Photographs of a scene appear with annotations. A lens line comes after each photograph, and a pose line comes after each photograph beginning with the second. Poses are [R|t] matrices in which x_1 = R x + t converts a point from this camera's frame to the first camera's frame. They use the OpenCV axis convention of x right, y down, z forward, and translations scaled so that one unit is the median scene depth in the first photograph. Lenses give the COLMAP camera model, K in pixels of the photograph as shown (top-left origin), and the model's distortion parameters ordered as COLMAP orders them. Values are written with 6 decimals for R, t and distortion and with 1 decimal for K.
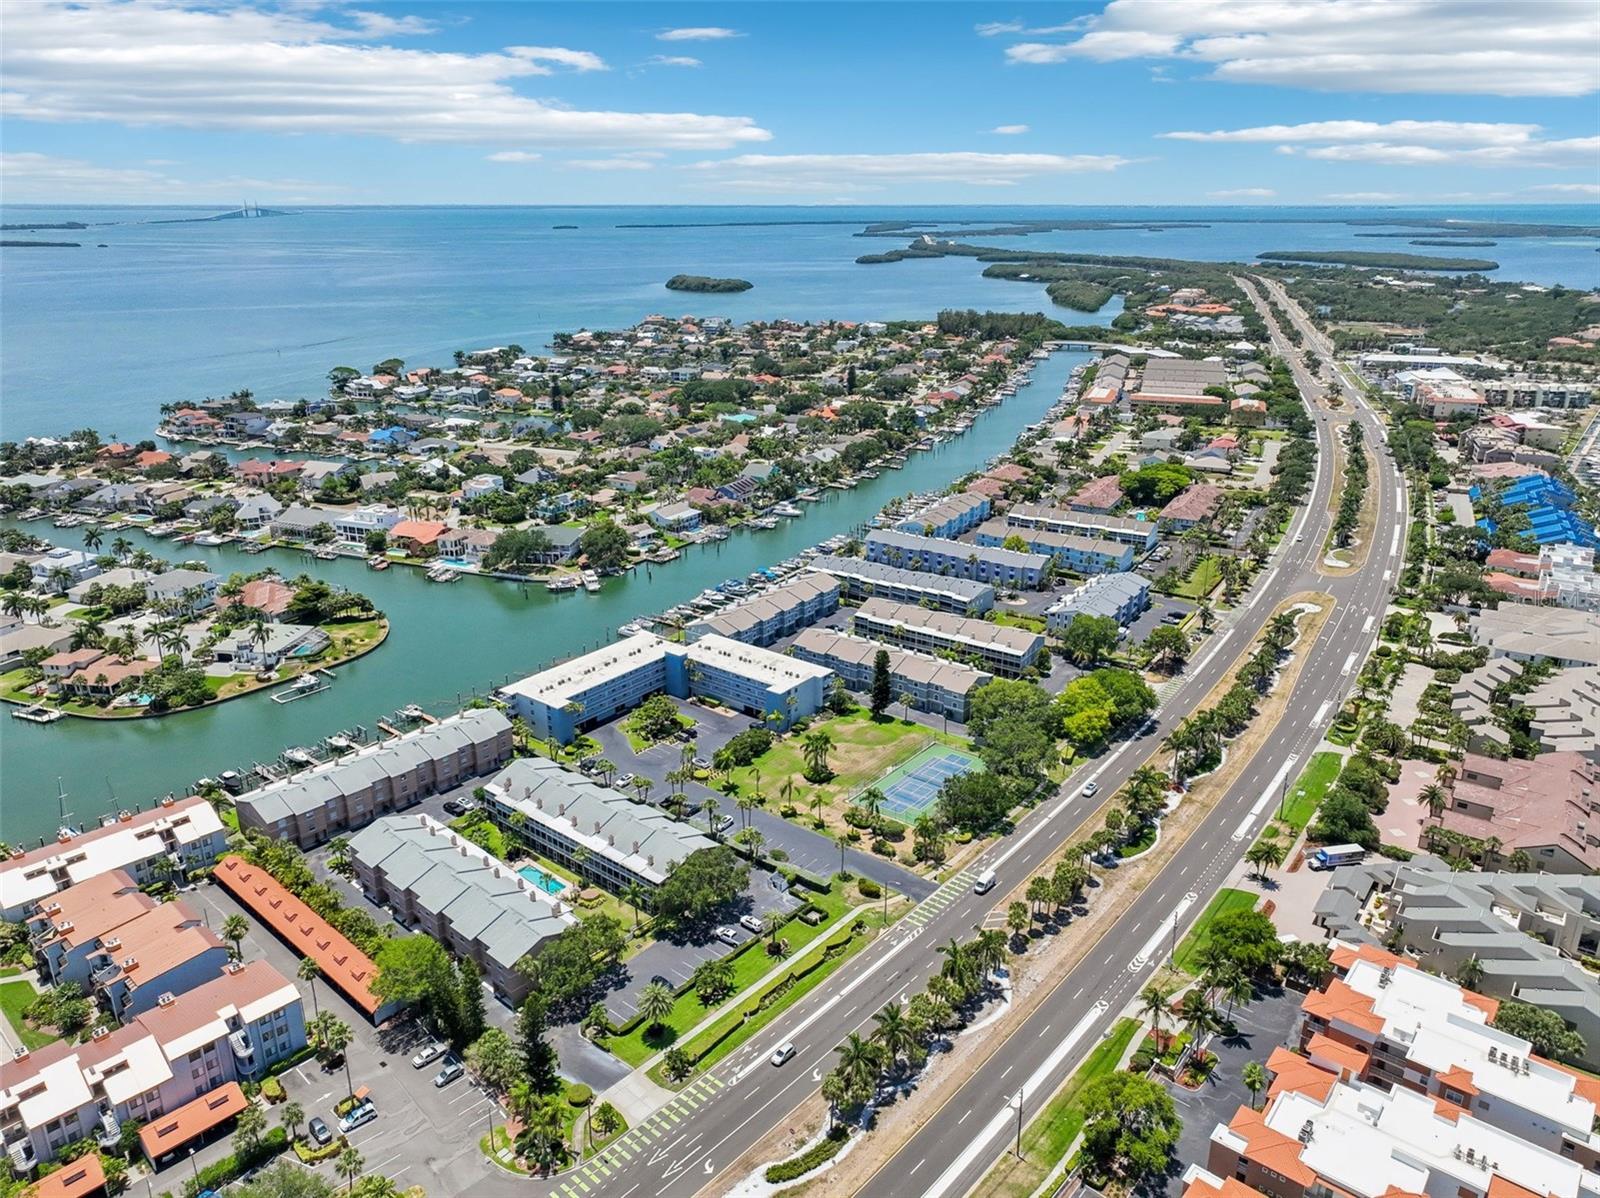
lens RADIAL K [[1134.3, 0, 795.3], [0, 1134.3, 595.3], [0, 0, 1]] dist [0.007430, 0.007402]
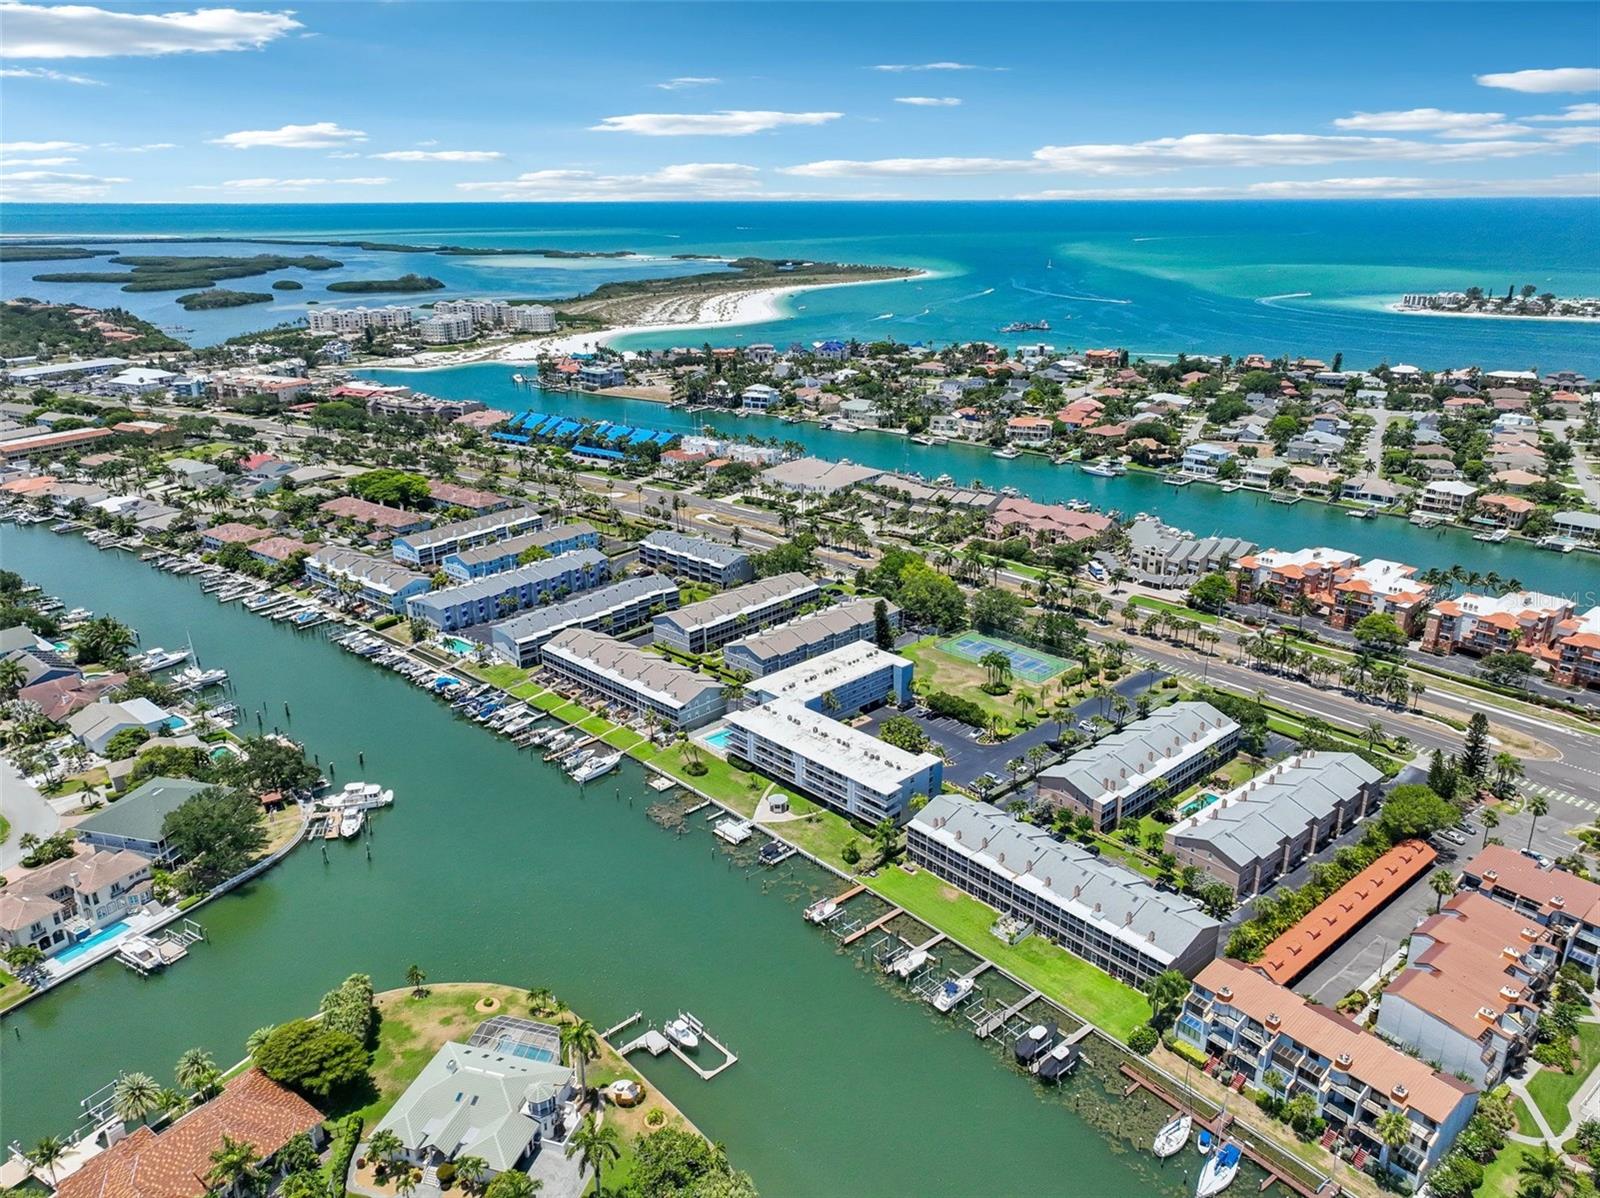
lens RADIAL K [[1134.3, 0, 795.3], [0, 1134.3, 595.3], [0, 0, 1]] dist [0.007430, 0.007402]
pose [[0.135270, -0.330082, 0.934210, -0.877987], [0.330224, 0.903987, 0.271588, -0.258510], [-0.934160, 0.271761, 0.231283, 0.742518]]
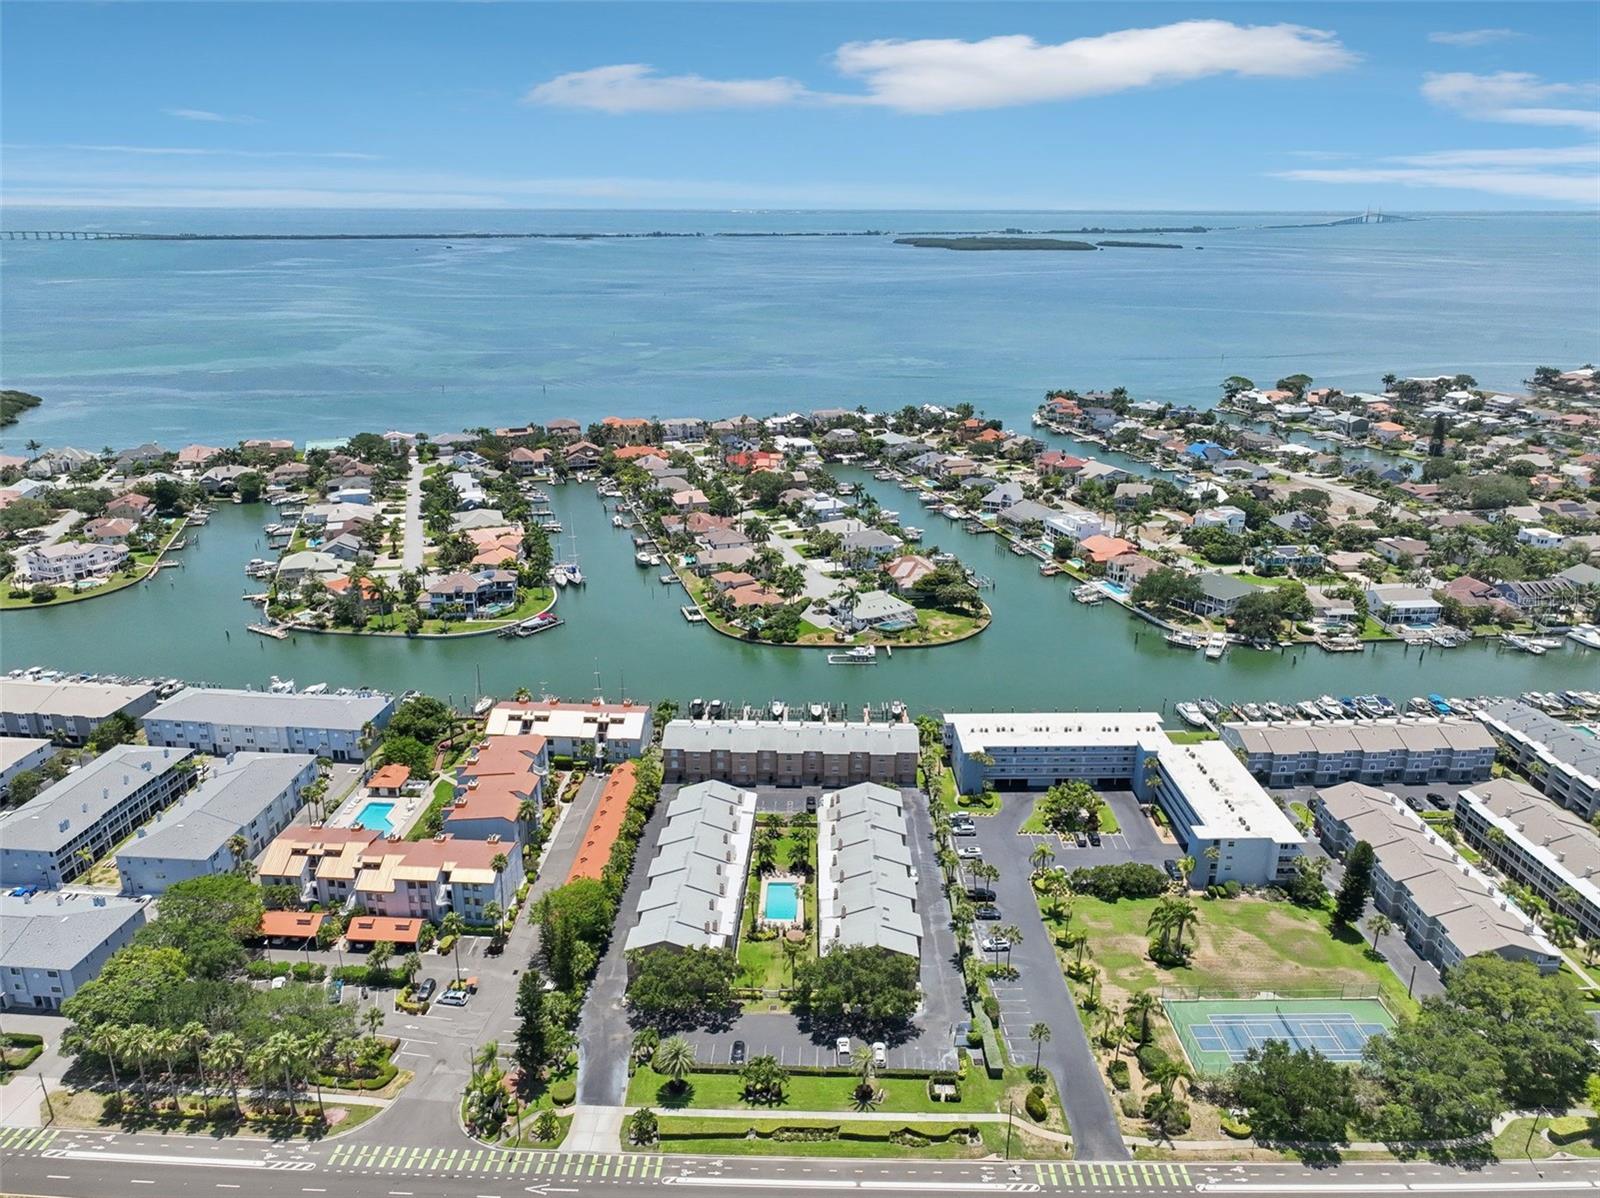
lens RADIAL K [[1134.3, 0, 795.3], [0, 1134.3, 595.3], [0, 0, 1]] dist [0.007430, 0.007402]
pose [[0.632785, 0.254327, -0.731369, 0.299193], [-0.257753, 0.959841, 0.110767, -0.077875], [0.730169, 0.118421, 0.672926, 0.223908]]
